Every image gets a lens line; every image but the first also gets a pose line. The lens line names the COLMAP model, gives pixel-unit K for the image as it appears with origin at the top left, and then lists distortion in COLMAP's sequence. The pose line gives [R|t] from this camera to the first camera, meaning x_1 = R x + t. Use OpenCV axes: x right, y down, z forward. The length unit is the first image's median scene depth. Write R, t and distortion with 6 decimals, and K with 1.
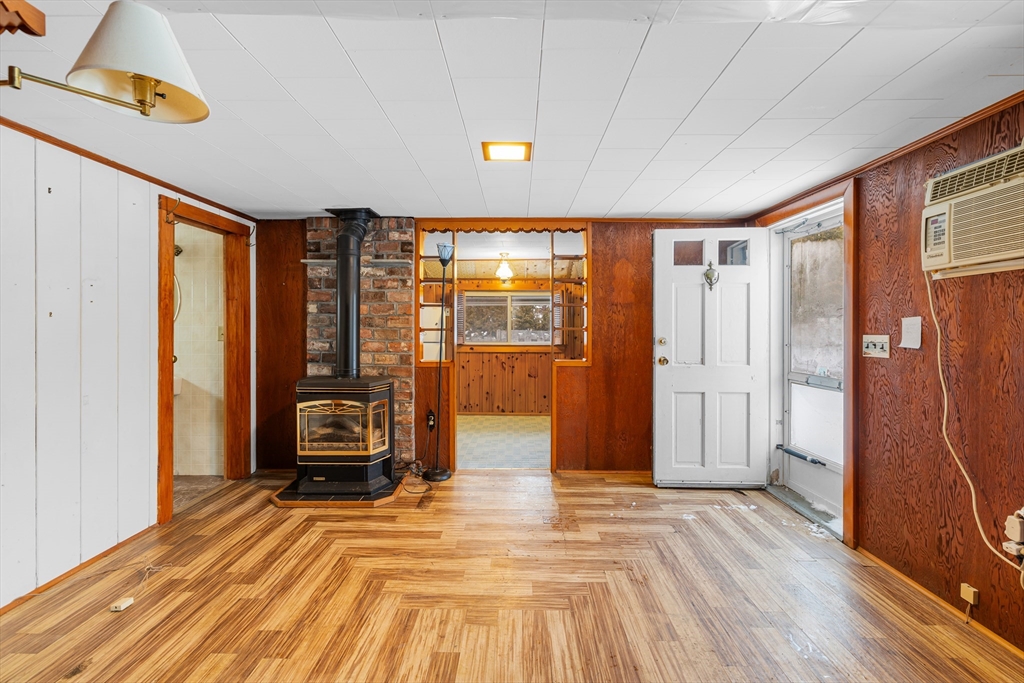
lens RADIAL K [[447.1, 0, 509.6], [0, 447.1, 323.4], [0, 0, 1]] dist [0.000019, 0.000489]
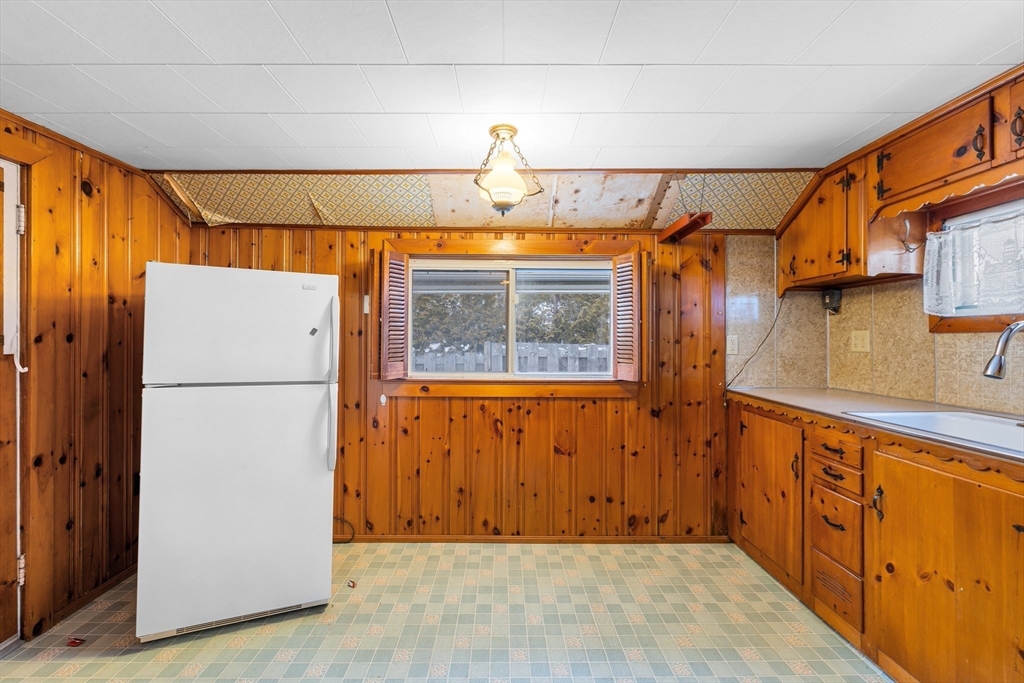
lens RADIAL K [[441.8, 0, 507.8], [0, 441.8, 334.7], [0, 0, 1]] dist [-0.000469, -0.000006]
pose [[0.999794, 0.003016, 0.020089, -0.013003], [-0.003115, 0.999983, 0.004930, 0.001567], [-0.020074, -0.004992, 0.999786, 0.570252]]
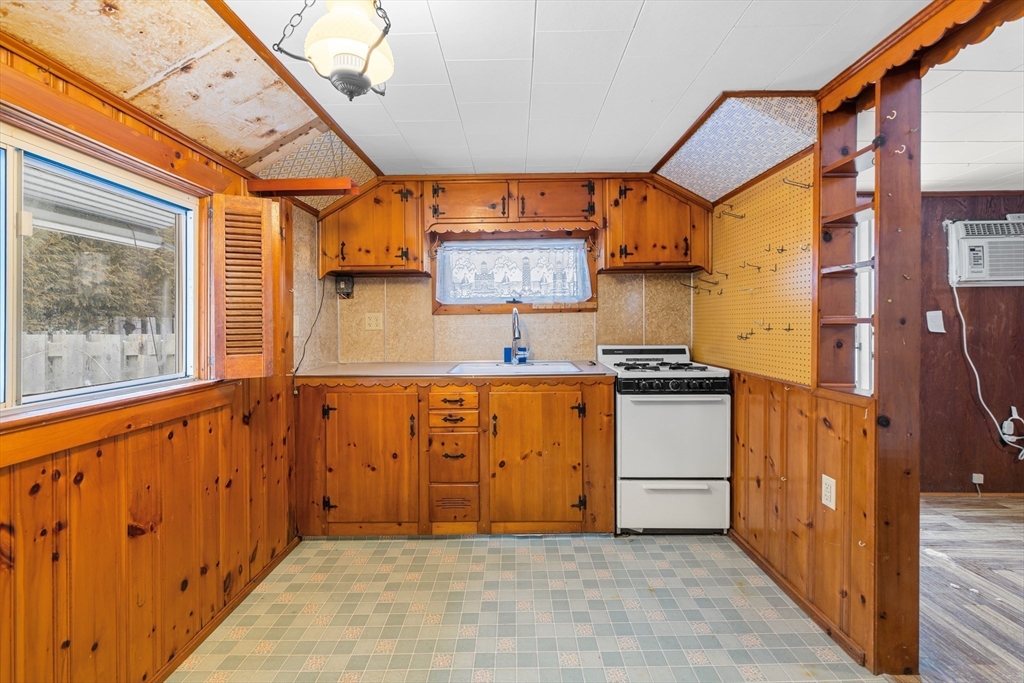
lens RADIAL K [[447.1, 0, 509.6], [0, 447.1, 323.4], [0, 0, 1]] dist [0.000019, 0.000489]
pose [[-0.001184, -0.002559, 0.999996, -0.184263], [-0.003328, 0.999991, 0.002555, 0.008786], [-0.999994, -0.003325, -0.001193, 0.807679]]
